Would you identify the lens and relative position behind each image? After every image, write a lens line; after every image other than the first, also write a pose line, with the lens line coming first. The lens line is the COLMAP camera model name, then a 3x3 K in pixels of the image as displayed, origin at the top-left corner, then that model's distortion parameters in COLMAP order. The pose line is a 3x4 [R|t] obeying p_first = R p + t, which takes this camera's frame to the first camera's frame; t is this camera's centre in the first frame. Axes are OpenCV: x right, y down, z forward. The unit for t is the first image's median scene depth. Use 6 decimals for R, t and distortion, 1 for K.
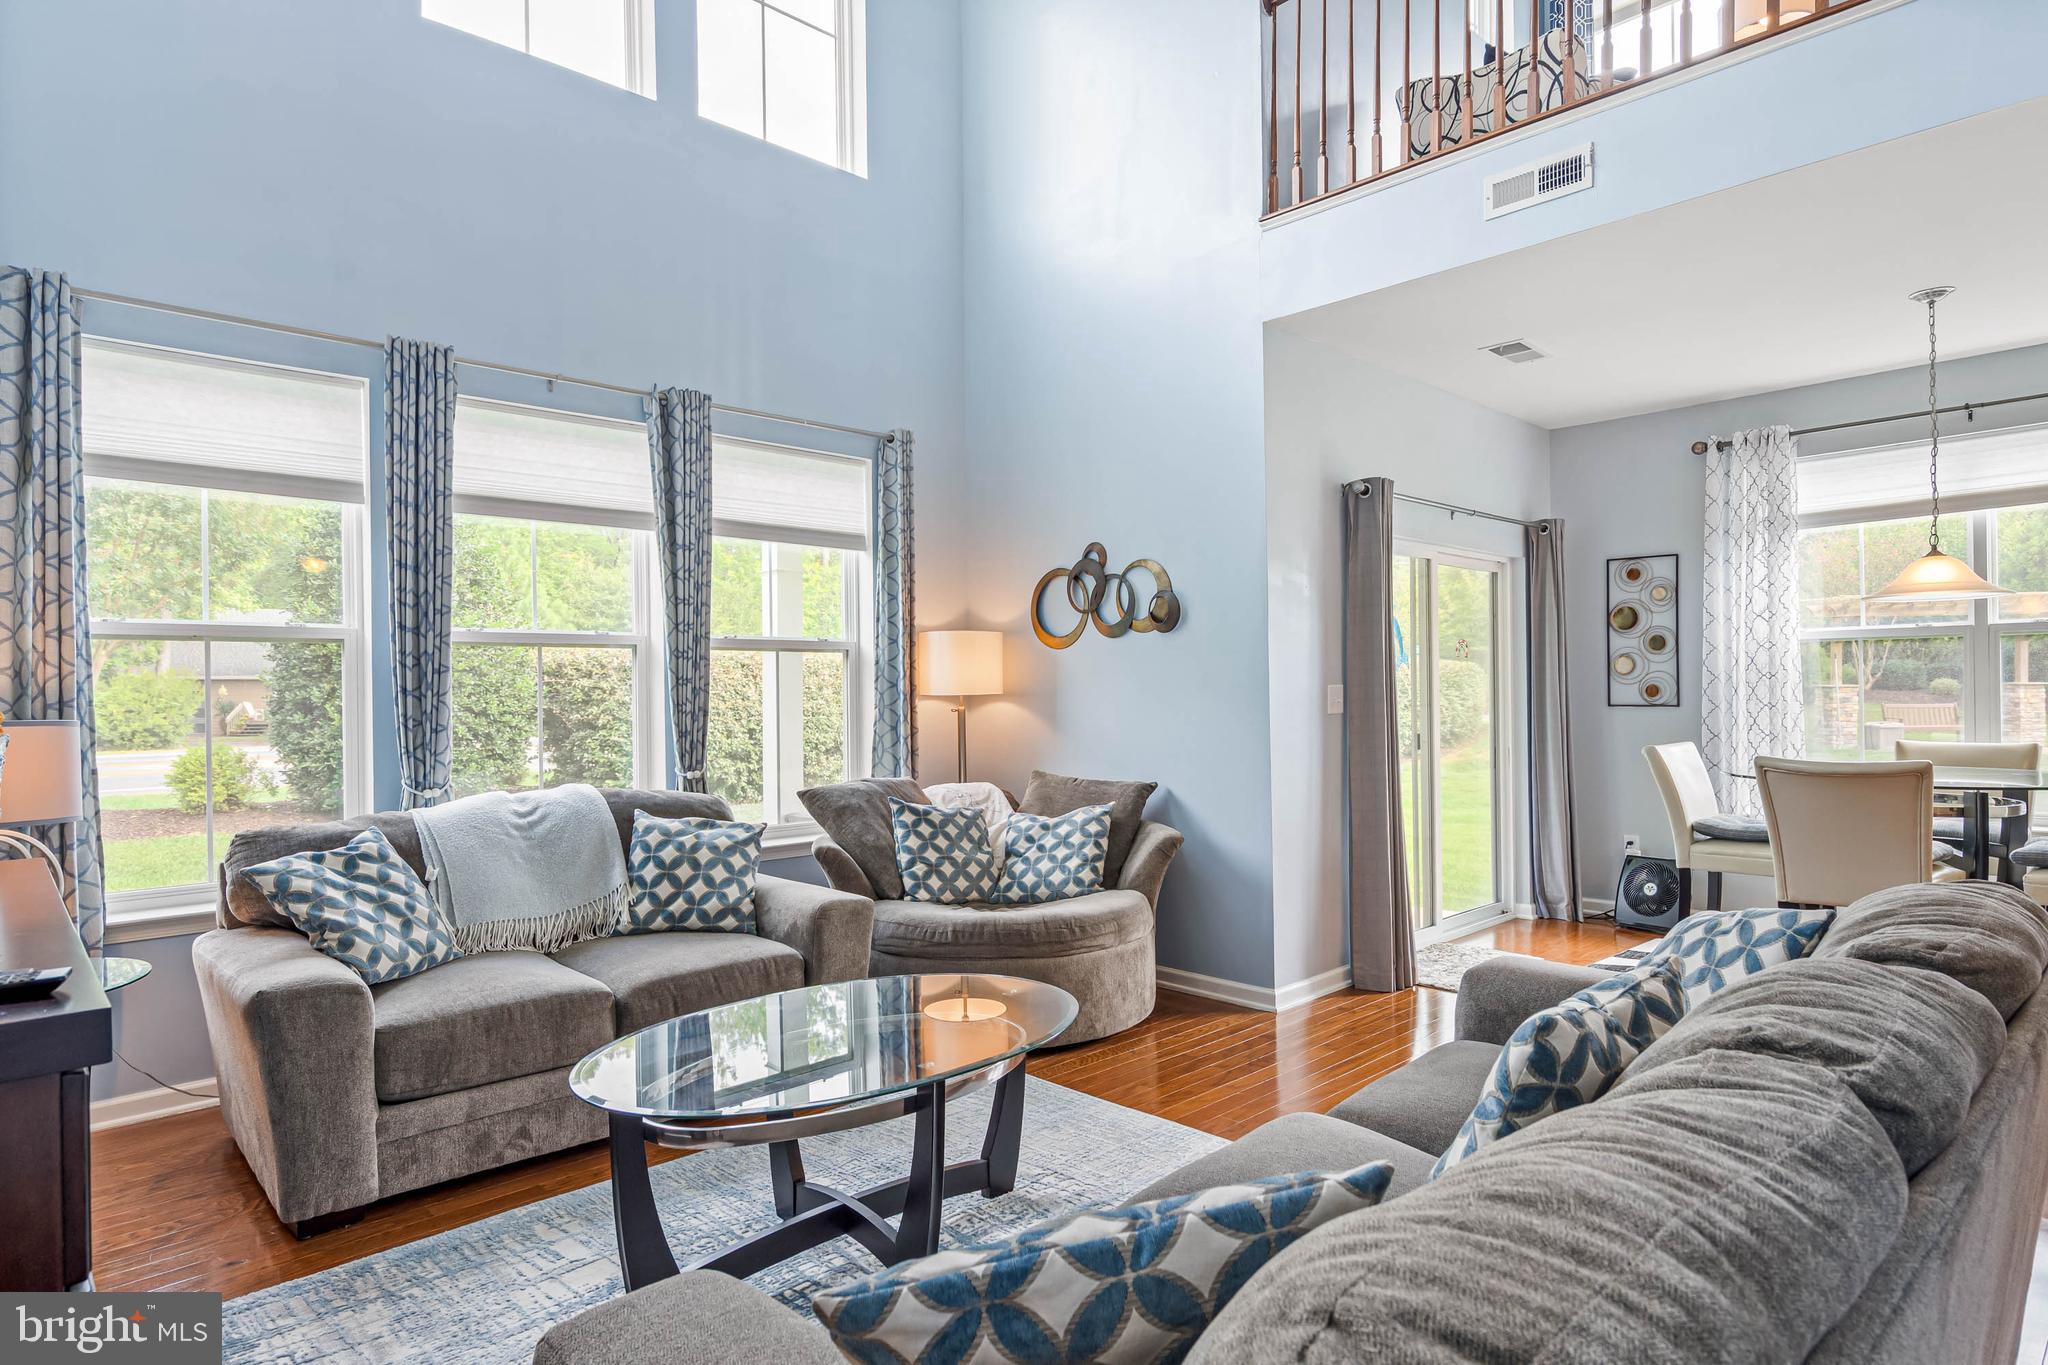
lens RADIAL K [[1136.3, 0, 1023.3], [0, 1136.3, 693.4], [0, 0, 1]] dist [0.002024, 0.001225]
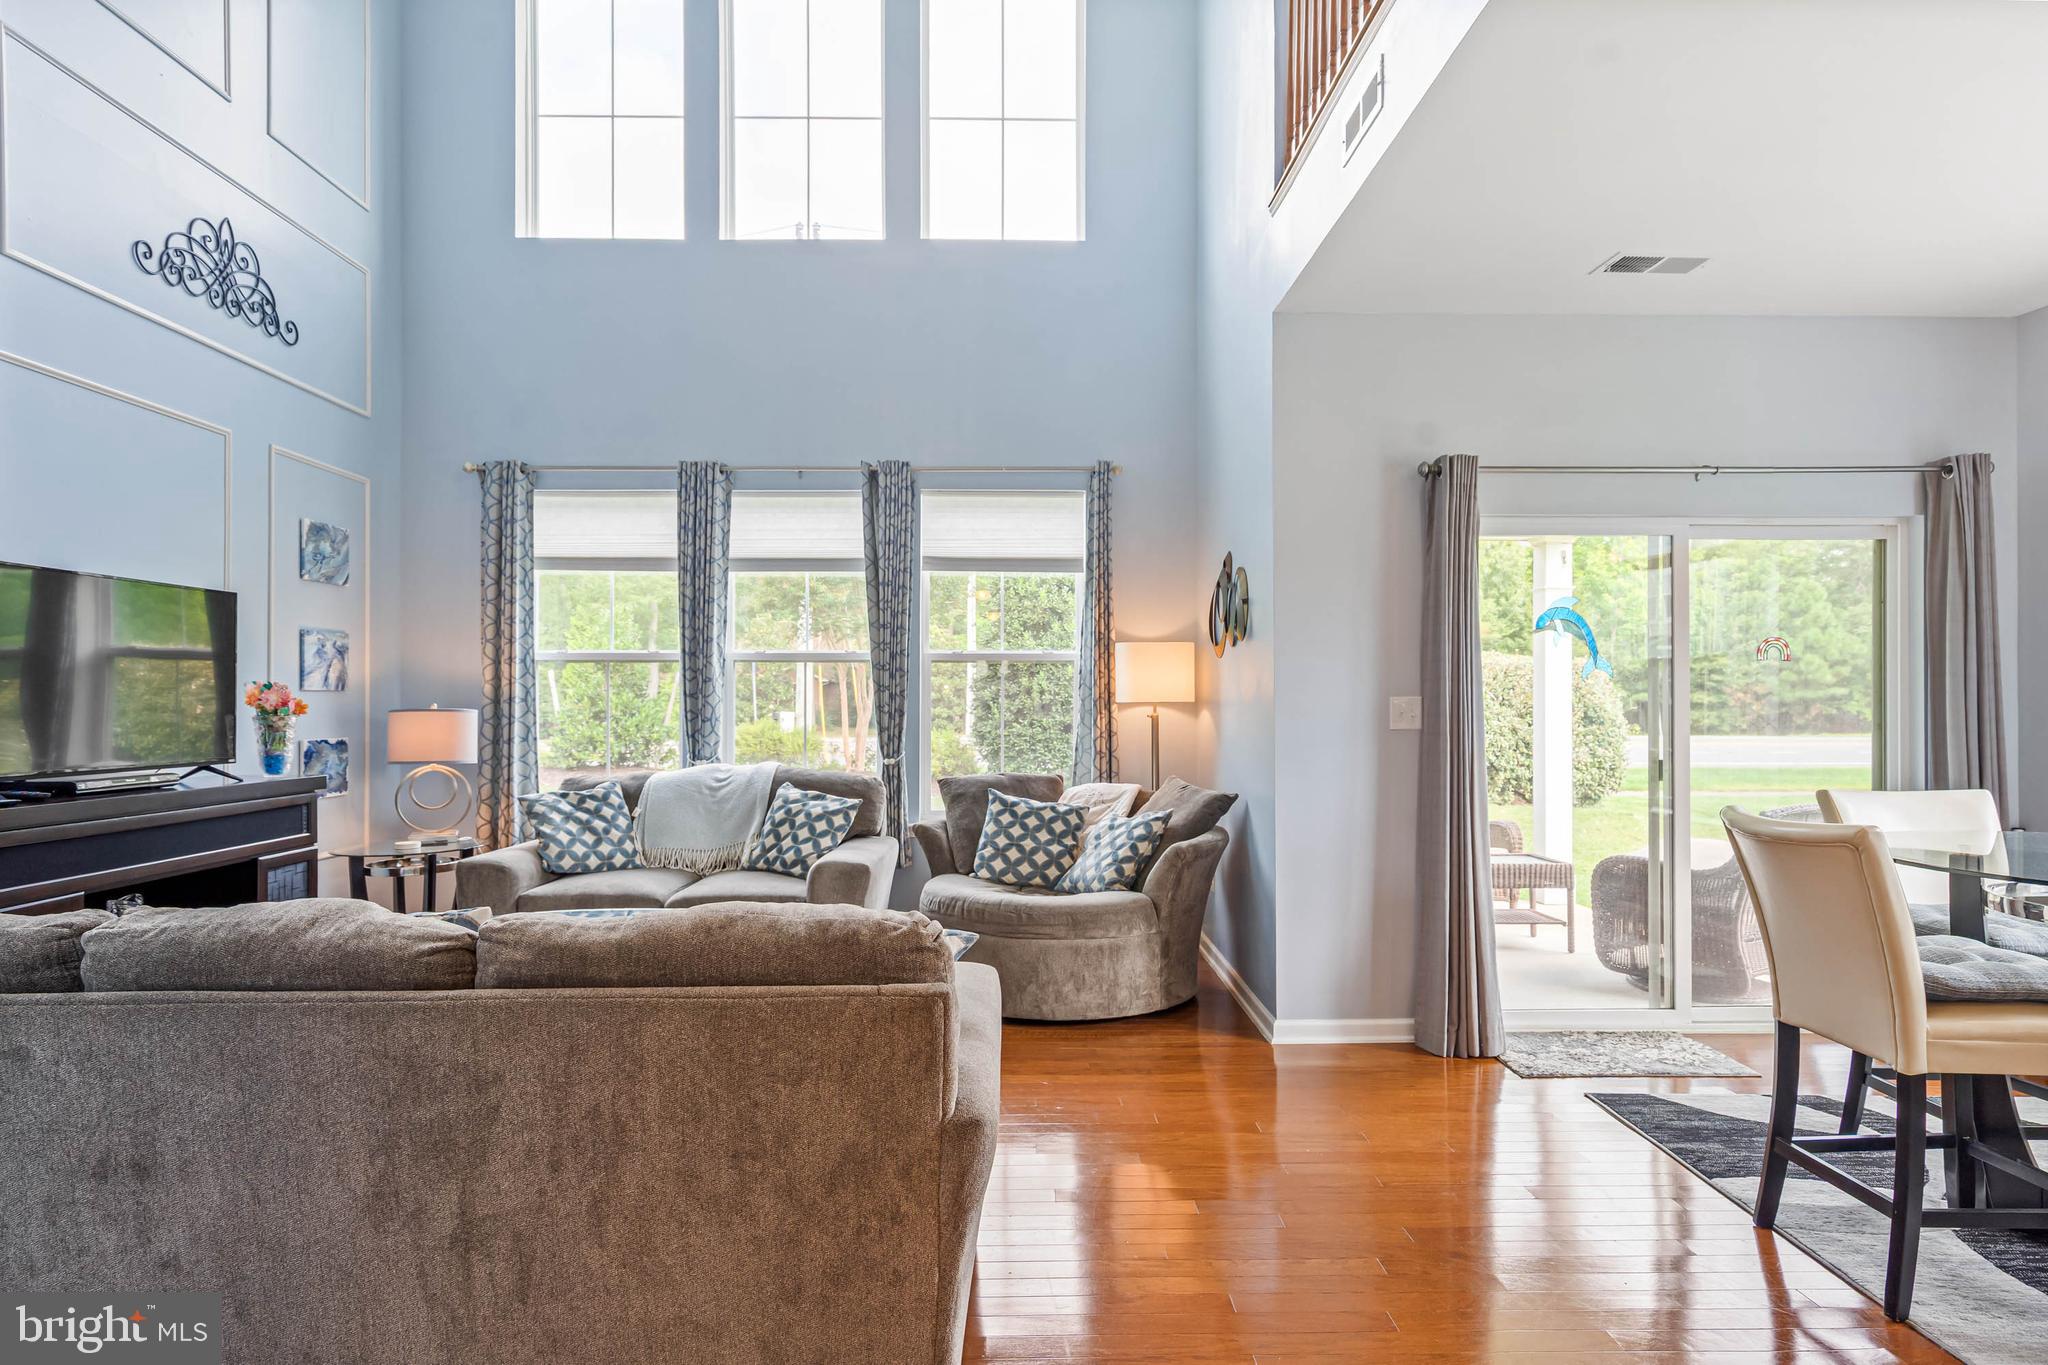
lens RADIAL K [[1136.3, 0, 1023.3], [0, 1136.3, 693.4], [0, 0, 1]] dist [0.002024, 0.001225]
pose [[0.736072, 0.009283, -0.676839, 0.686011], [-0.010001, 0.999946, 0.002838, -0.009999], [0.676829, 0.004680, 0.736125, 0.161111]]
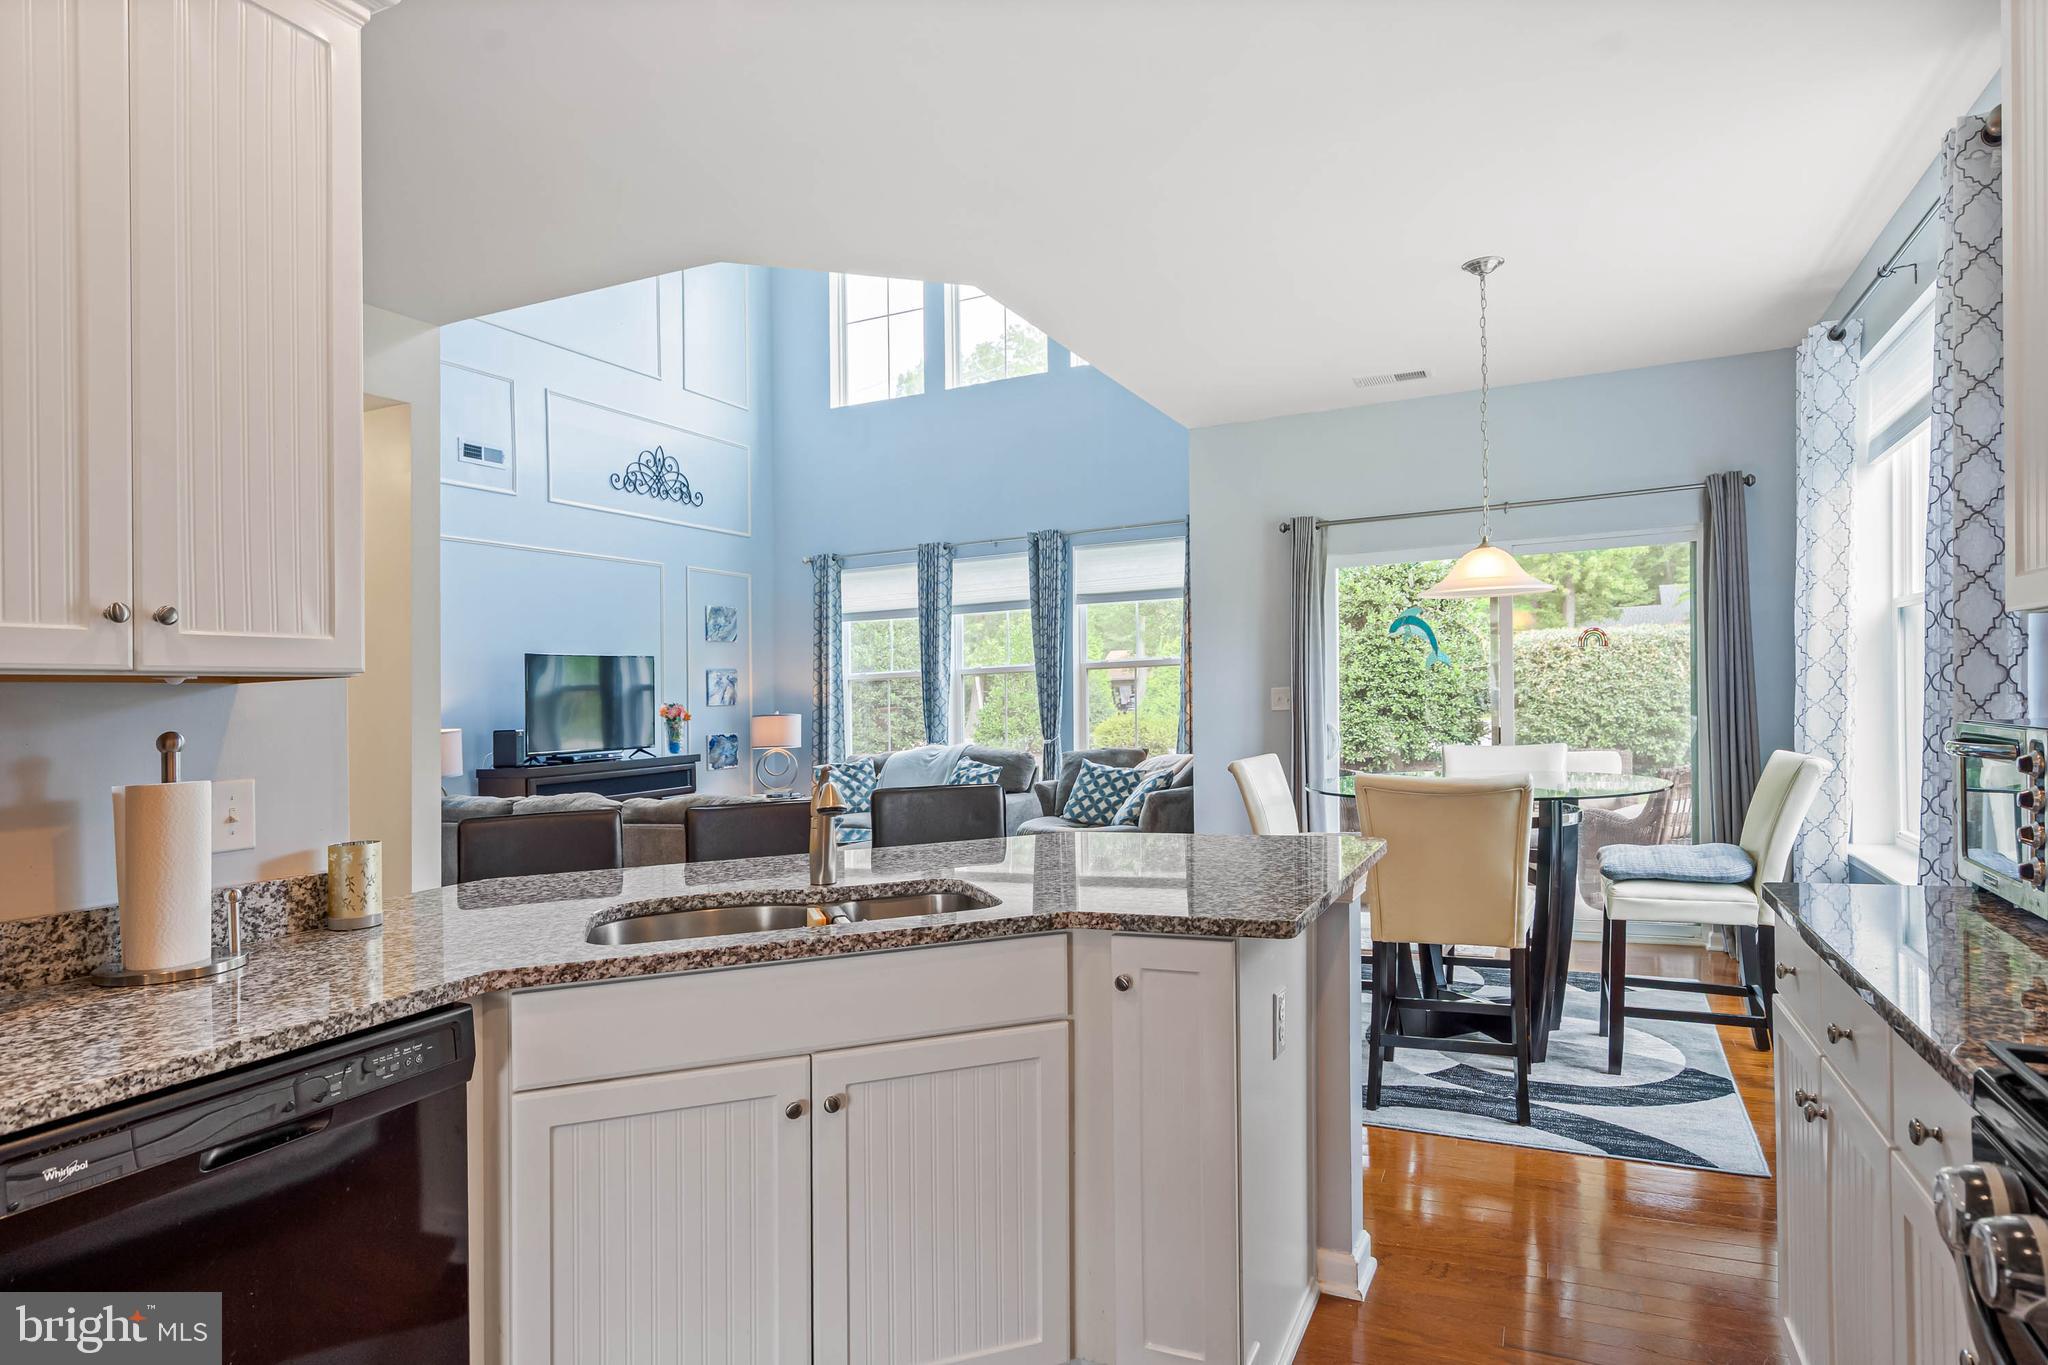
lens RADIAL K [[1228.0, 0, 1025.0], [0, 1228.0, 608.1], [0, 0, 1]] dist [0.001069, 0.000537]
pose [[0.349614, -0.078996, -0.933558, 1.531335], [0.025790, 0.996873, -0.074696, 0.003461], [0.936539, 0.002039, 0.350558, 0.282009]]
